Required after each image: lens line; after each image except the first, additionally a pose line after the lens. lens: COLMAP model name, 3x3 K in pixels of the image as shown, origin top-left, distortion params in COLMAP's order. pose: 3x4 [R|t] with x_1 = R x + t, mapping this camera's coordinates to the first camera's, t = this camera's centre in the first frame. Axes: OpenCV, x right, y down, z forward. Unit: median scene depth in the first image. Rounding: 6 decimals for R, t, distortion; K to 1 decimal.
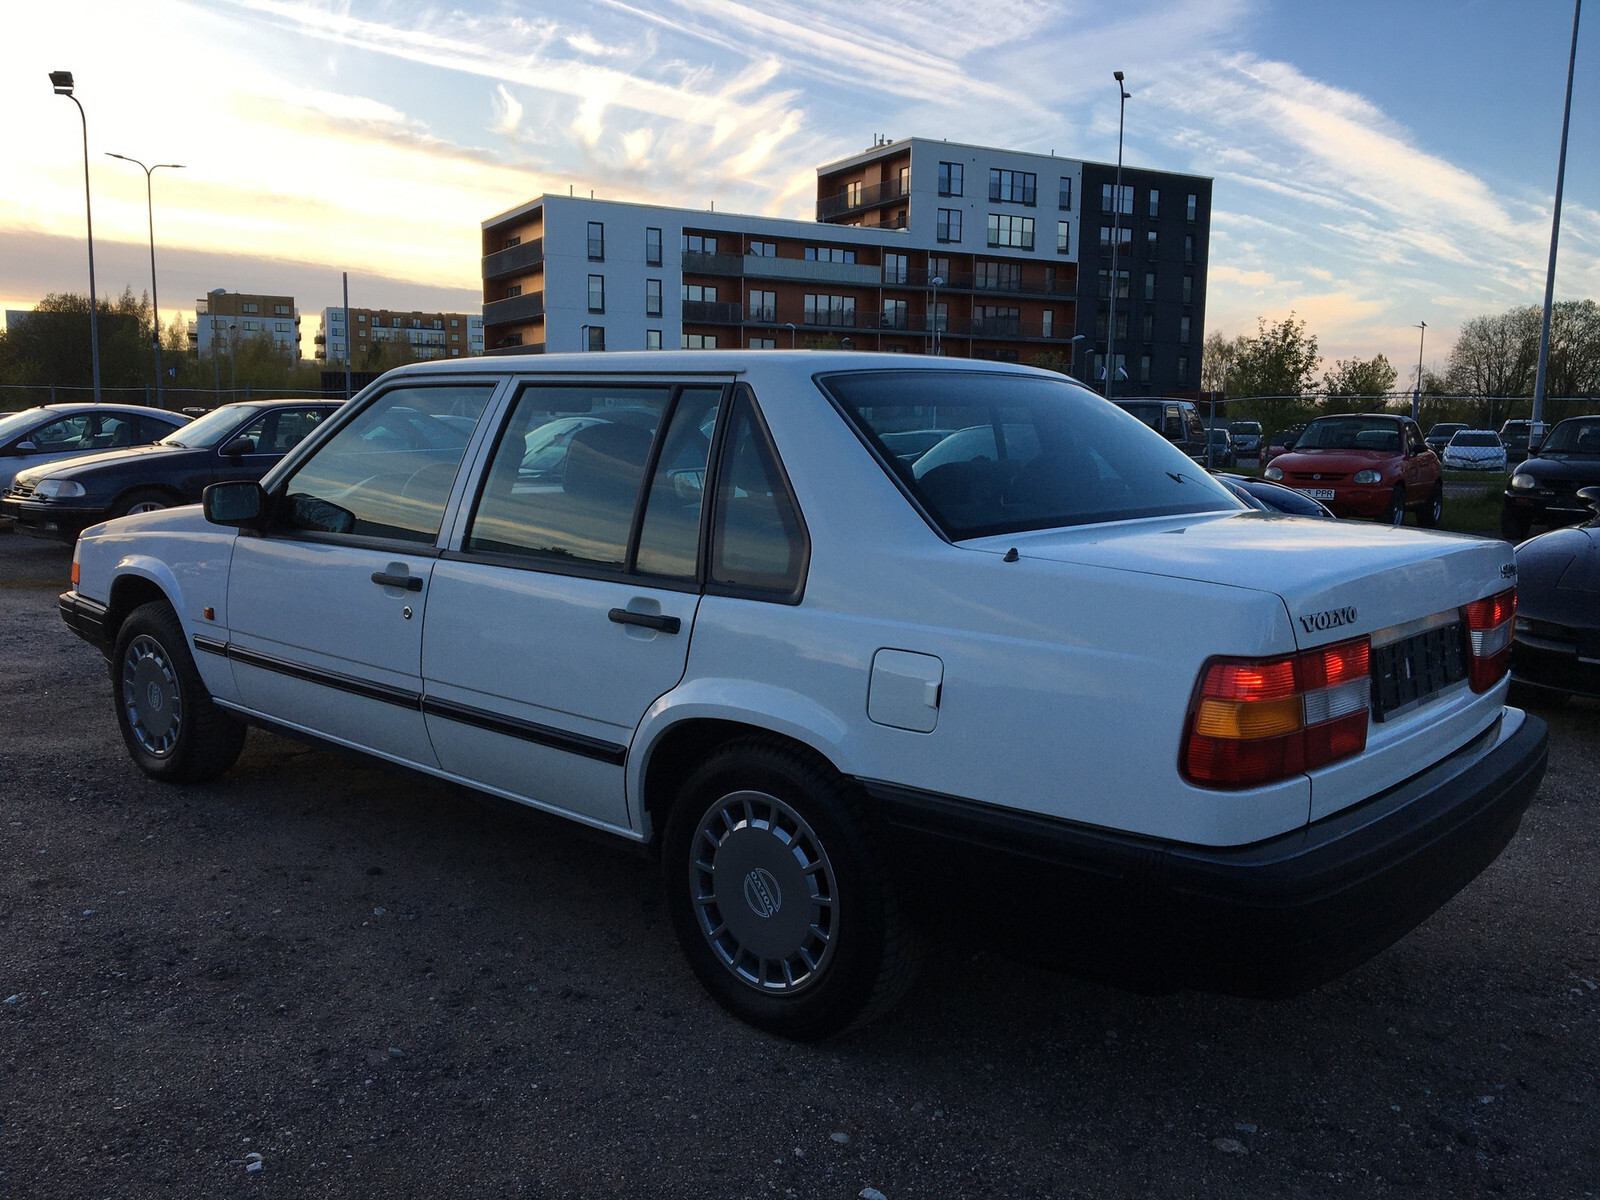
lens RADIAL K [[1346.4, 0, 784.0], [0, 1346.4, 600.0], [0, 0, 1]] dist [0.079039, -0.112340]
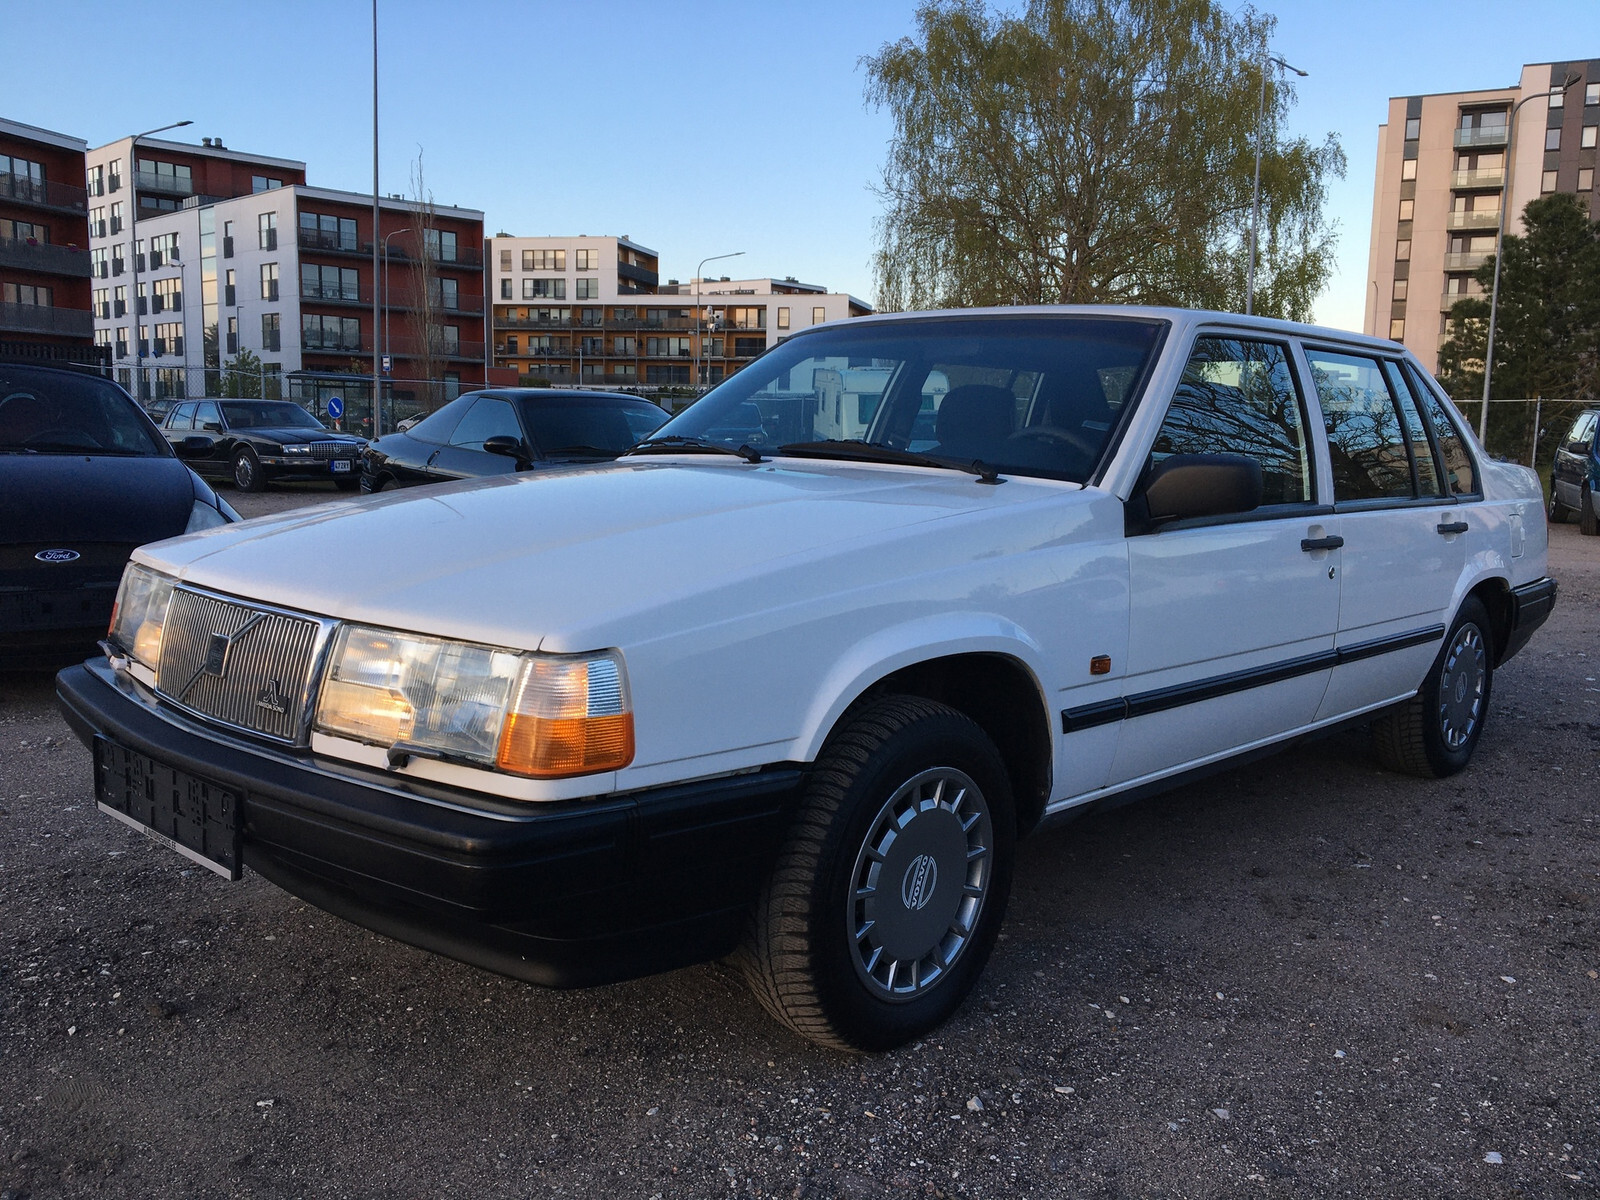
lens RADIAL K [[1346.4, 0, 784.0], [0, 1346.4, 600.0], [0, 0, 1]] dist [0.079039, -0.112340]
pose [[0.031055, -0.142459, 0.989313, -1.282618], [0.105764, 0.984702, 0.138475, -0.151768], [-0.993906, 0.100333, 0.045647, 1.358476]]
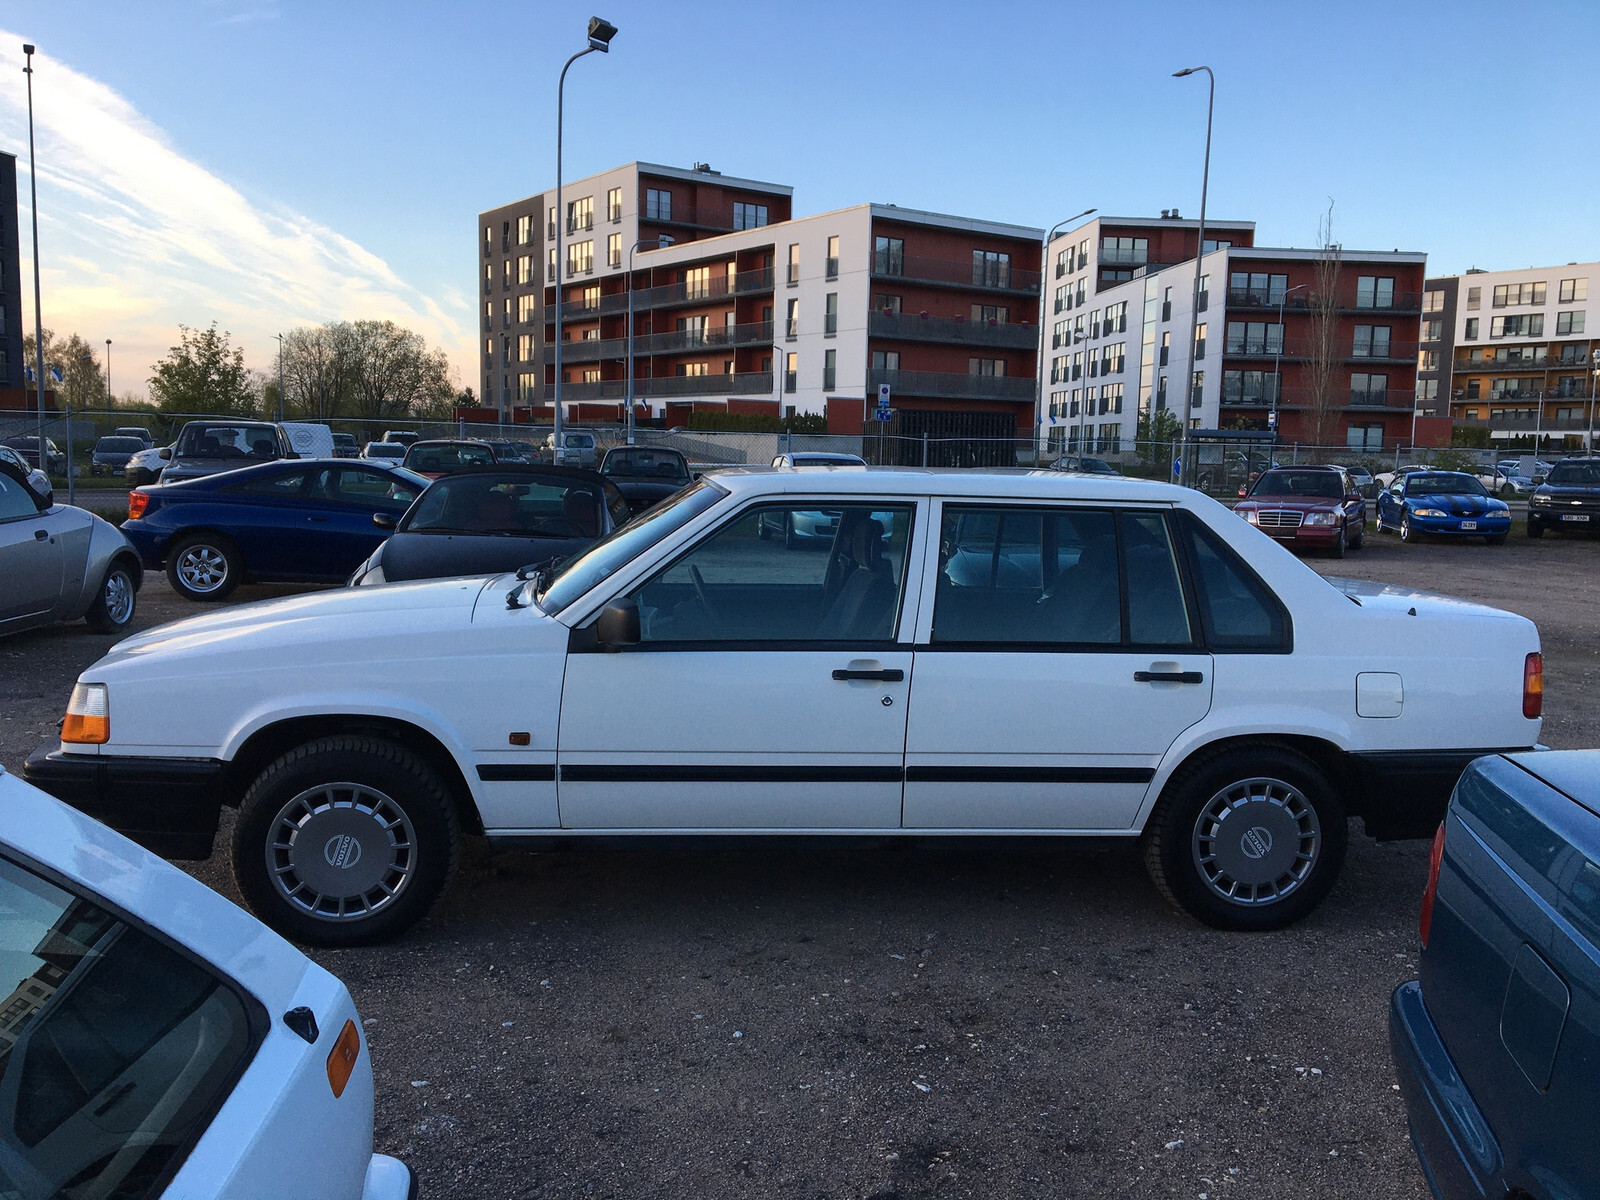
lens RADIAL K [[1346.4, 0, 784.0], [0, 1346.4, 600.0], [0, 0, 1]] dist [0.079039, -0.112340]
pose [[0.664240, -0.082618, 0.742940, -1.198244], [0.081505, 0.995953, 0.037883, -0.128761], [-0.743063, 0.035390, 0.668285, 0.281357]]
